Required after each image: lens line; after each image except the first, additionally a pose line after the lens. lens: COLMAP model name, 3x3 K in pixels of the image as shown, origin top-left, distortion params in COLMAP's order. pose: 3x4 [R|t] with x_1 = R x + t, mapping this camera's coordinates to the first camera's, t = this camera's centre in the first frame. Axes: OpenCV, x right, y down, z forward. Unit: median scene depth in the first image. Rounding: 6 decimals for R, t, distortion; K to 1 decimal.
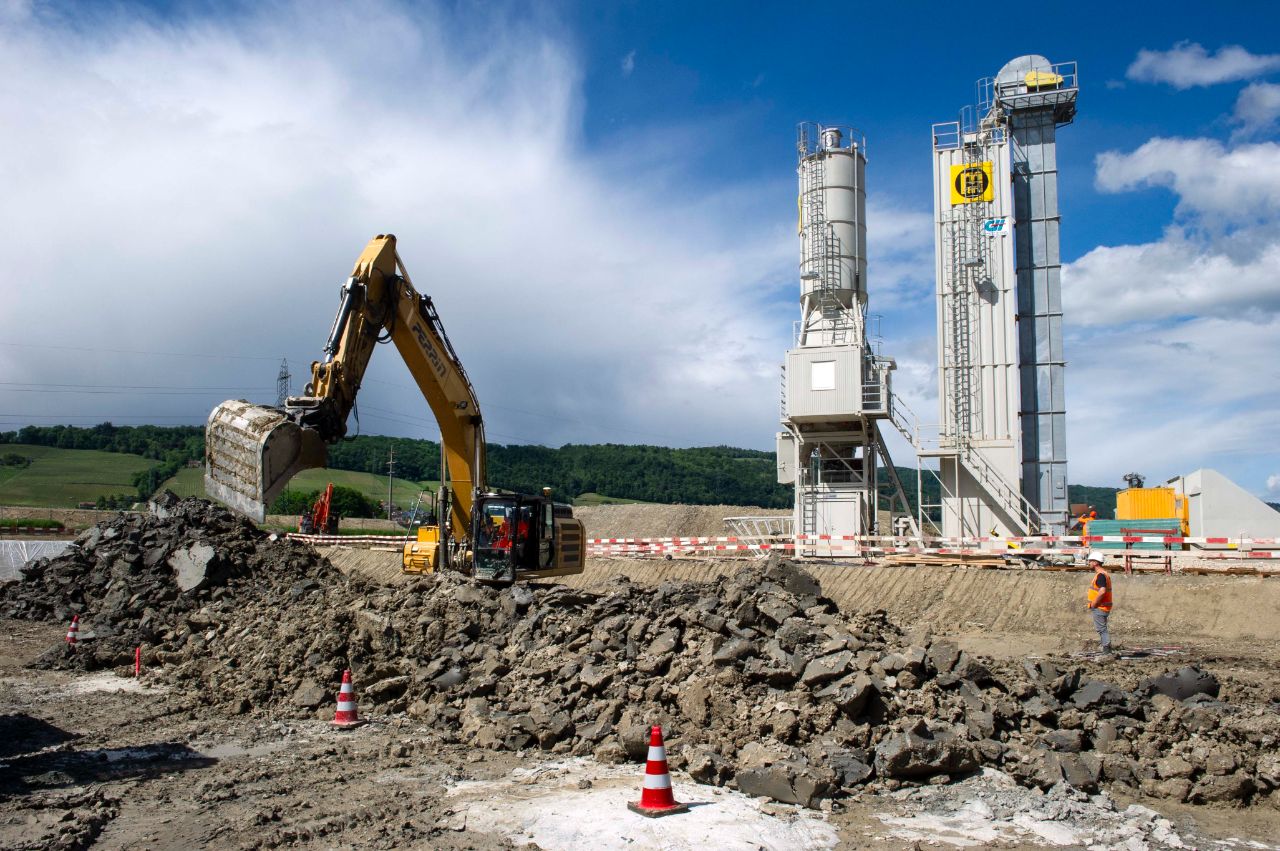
lens RADIAL K [[992.2, 0, 643.8], [0, 992.2, 454.3], [0, 0, 1]] dist [-0.042283, 0.000173]
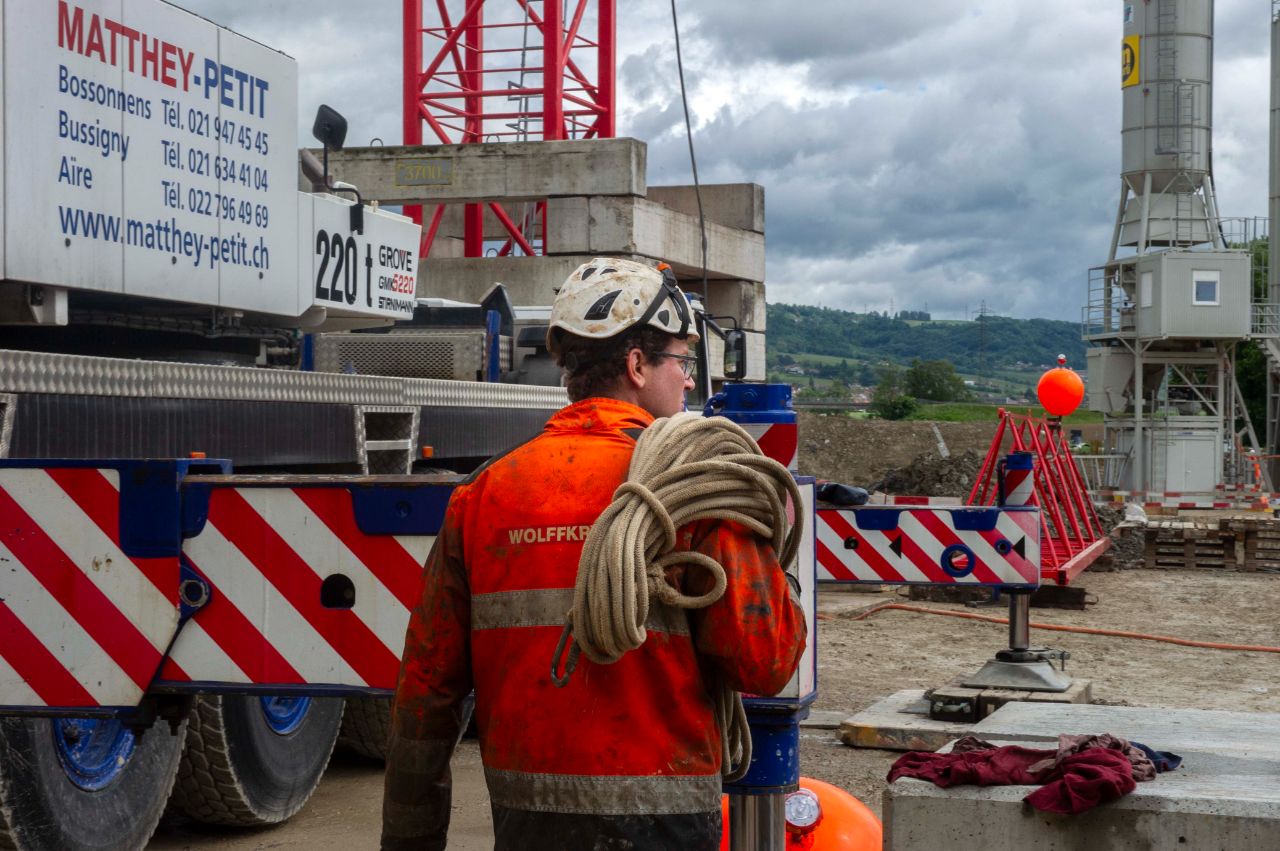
lens RADIAL K [[2281.4, 0, 640.0], [0, 2281.4, 425.5], [0, 0, 1]] dist [0.092427, 0.101667]
pose [[0.882967, 0.001891, 0.469431, -1.051026], [-0.053588, 0.993861, 0.096793, -0.117269], [-0.466366, -0.110621, 0.877648, -0.429724]]
